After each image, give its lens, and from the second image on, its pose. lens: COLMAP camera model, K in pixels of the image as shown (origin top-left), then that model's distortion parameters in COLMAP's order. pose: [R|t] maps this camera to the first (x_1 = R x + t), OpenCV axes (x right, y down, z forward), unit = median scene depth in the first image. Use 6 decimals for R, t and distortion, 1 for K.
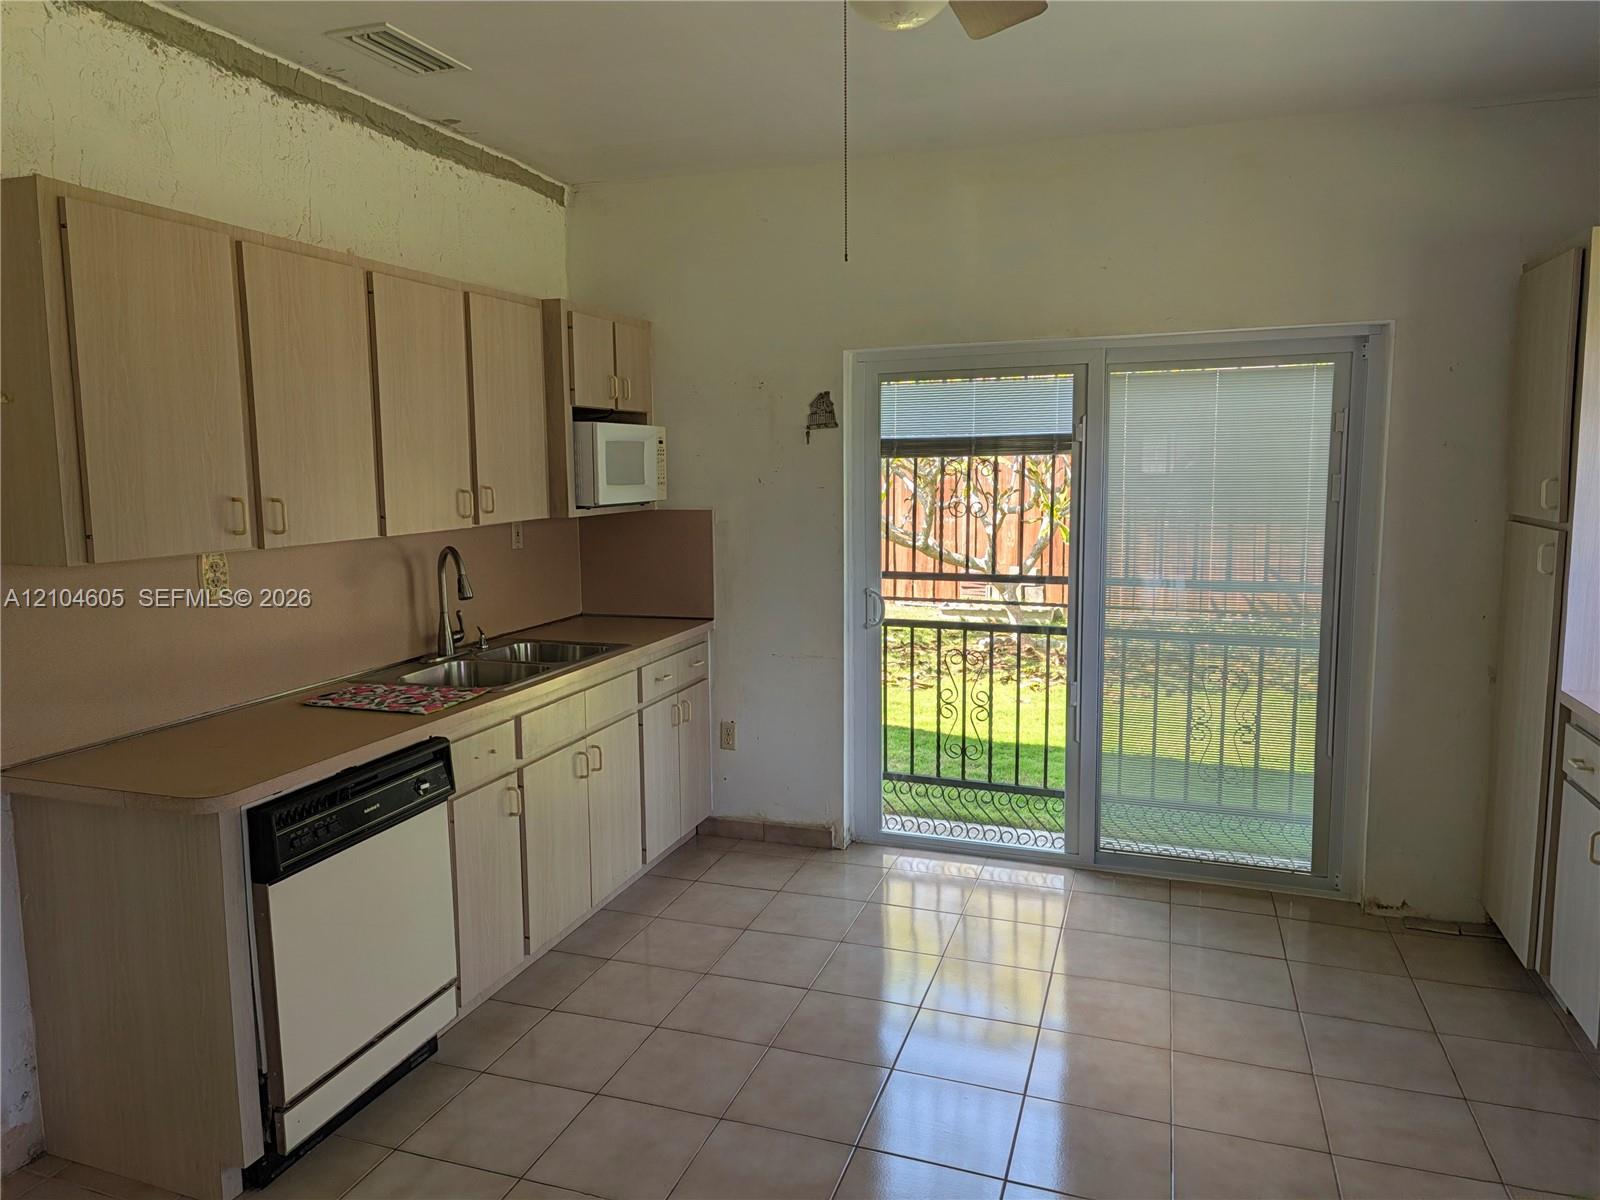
lens RADIAL K [[1085.9, 0, 769.0], [0, 1085.9, 589.1], [0, 0, 1]] dist [0.074834, -0.065598]
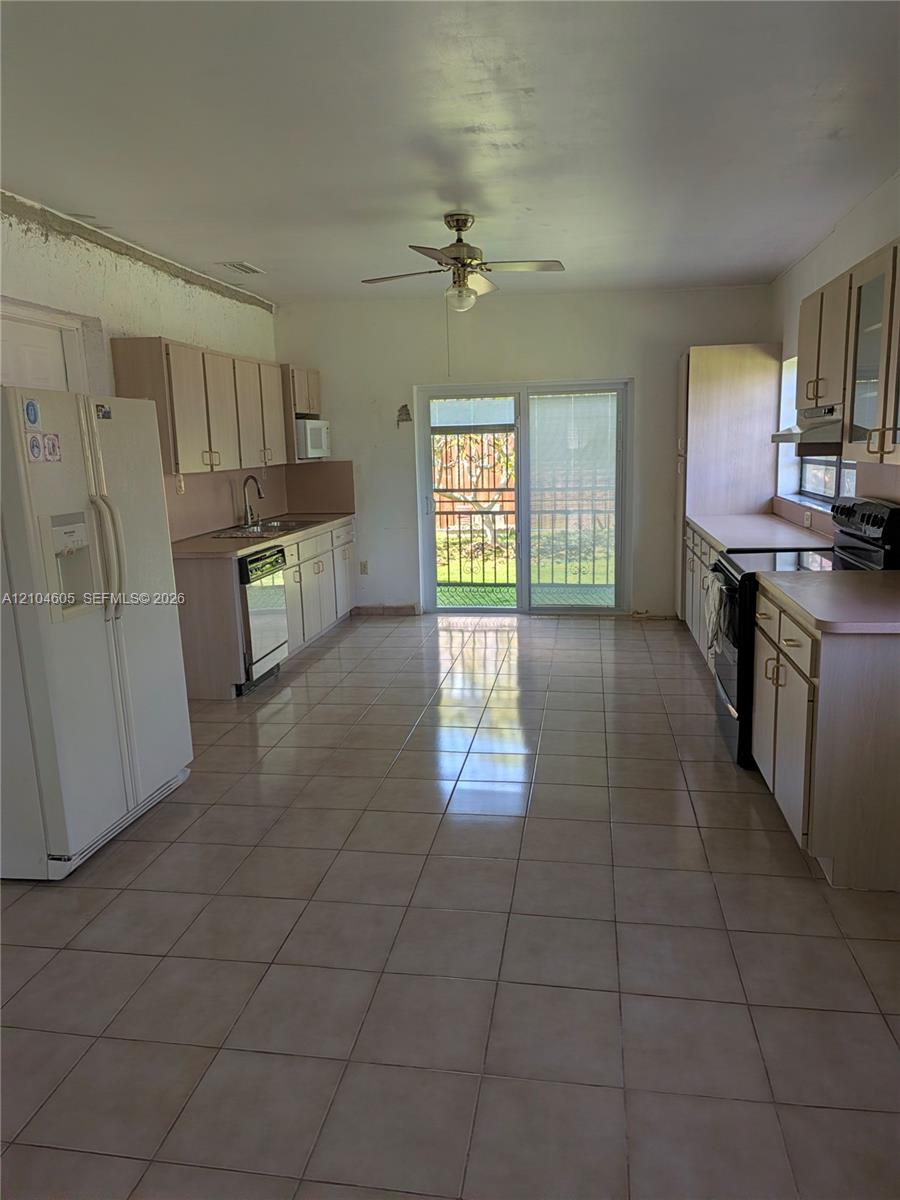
lens RADIAL K [[814.5, 0, 457.3], [0, 814.5, 585.3], [0, 0, 1]] dist [0.074834, -0.065598]
pose [[0.981324, -0.047526, 0.186397, -0.180044], [0.037612, 0.997701, 0.056373, 0.098215], [-0.188648, -0.048310, 0.980856, -0.693362]]
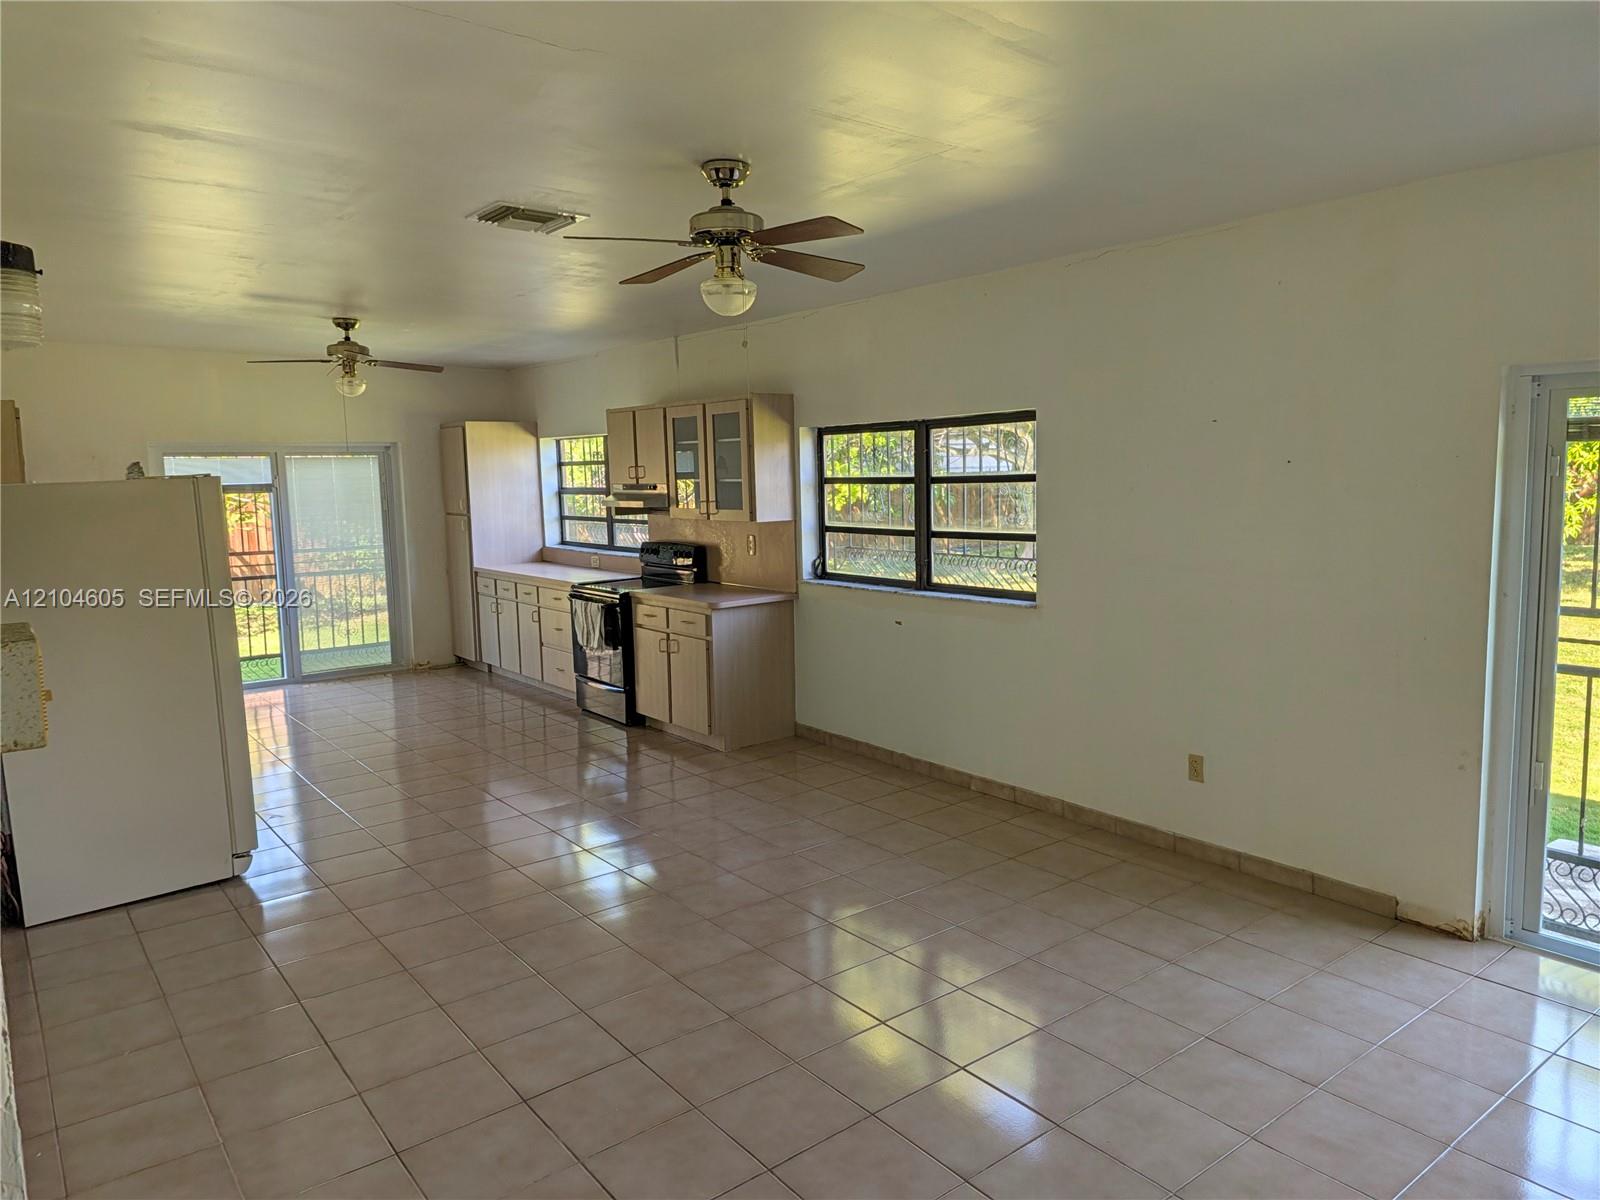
lens RADIAL K [[1085.9, 0, 815.6], [0, 1085.9, 583.5], [0, 0, 1]] dist [0.074834, -0.065598]
pose [[0.525881, -0.090625, 0.845716, -1.056074], [0.113849, 0.992860, 0.035599, 0.104287], [-0.842904, 0.077563, 0.532444, -1.099459]]
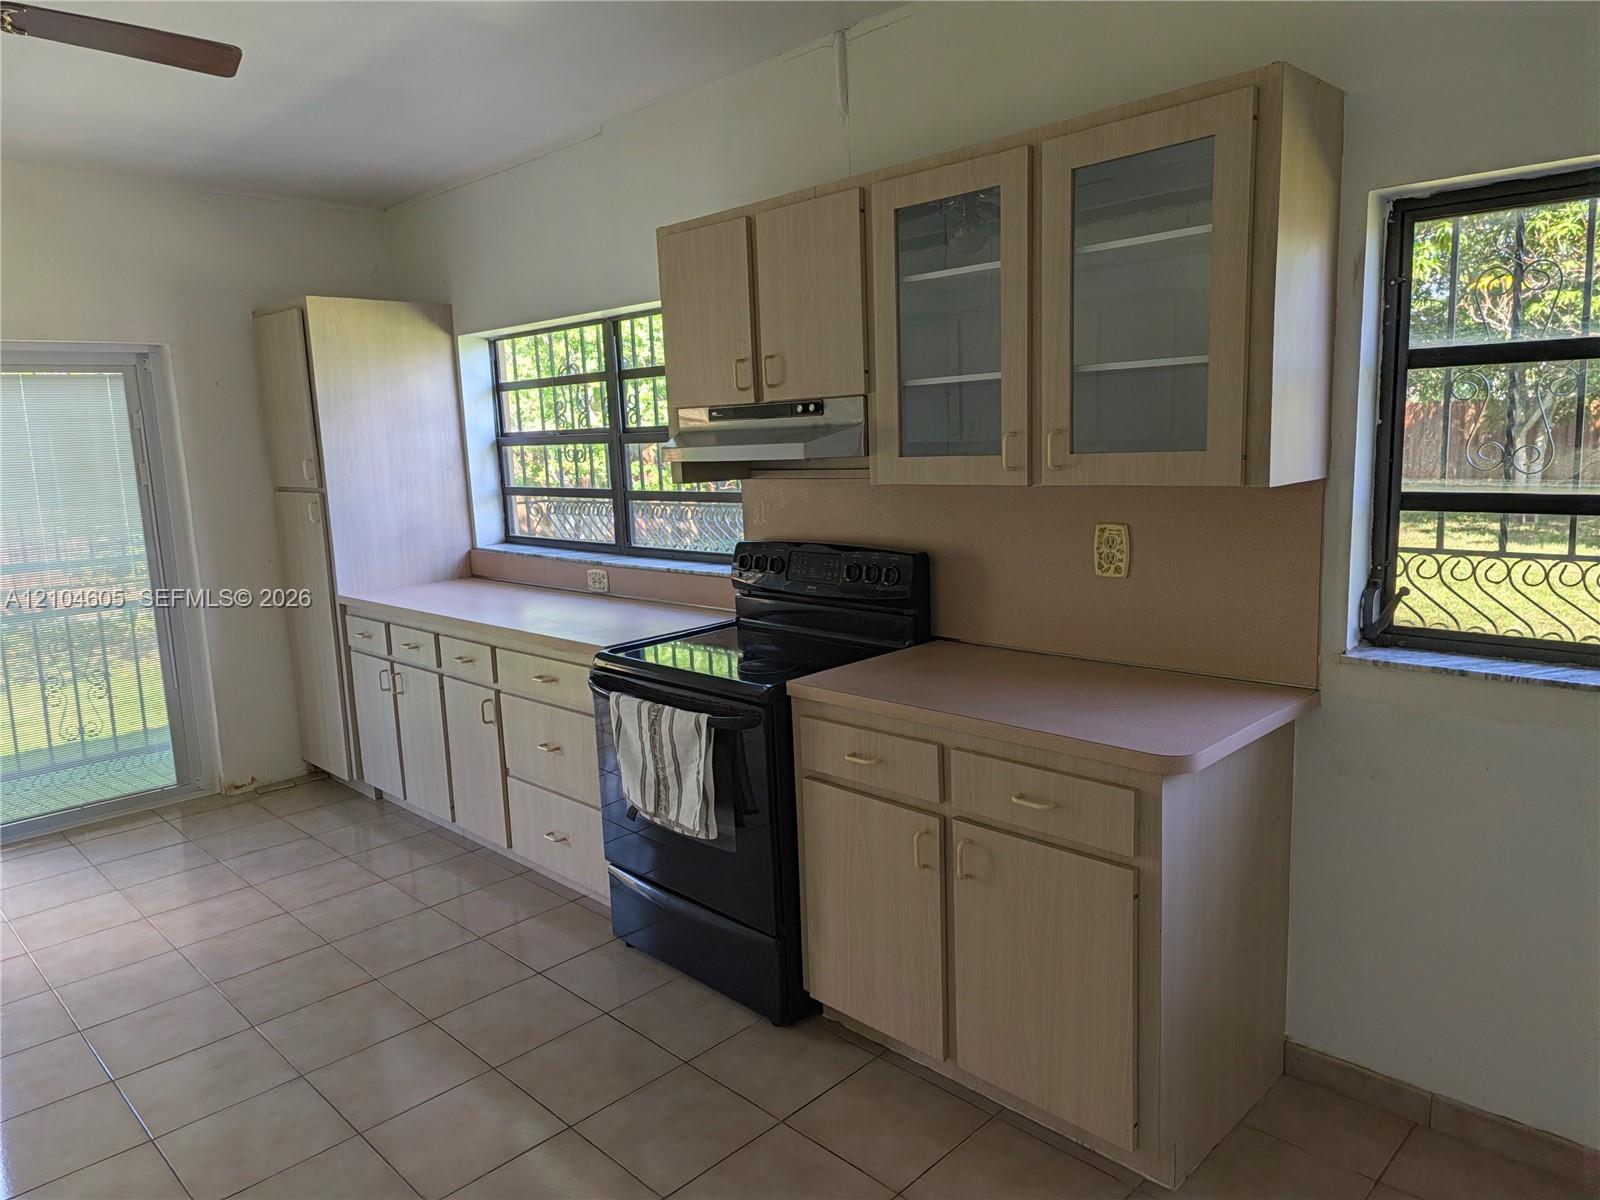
lens RADIAL K [[1085.9, 0, 774.7], [0, 1085.9, 594.7], [0, 0, 1]] dist [0.074834, -0.065598]
pose [[0.439716, -0.142119, 0.886821, -0.287883], [0.140049, 0.986173, 0.088599, 0.030558], [-0.887150, 0.085239, 0.453540, -0.180542]]
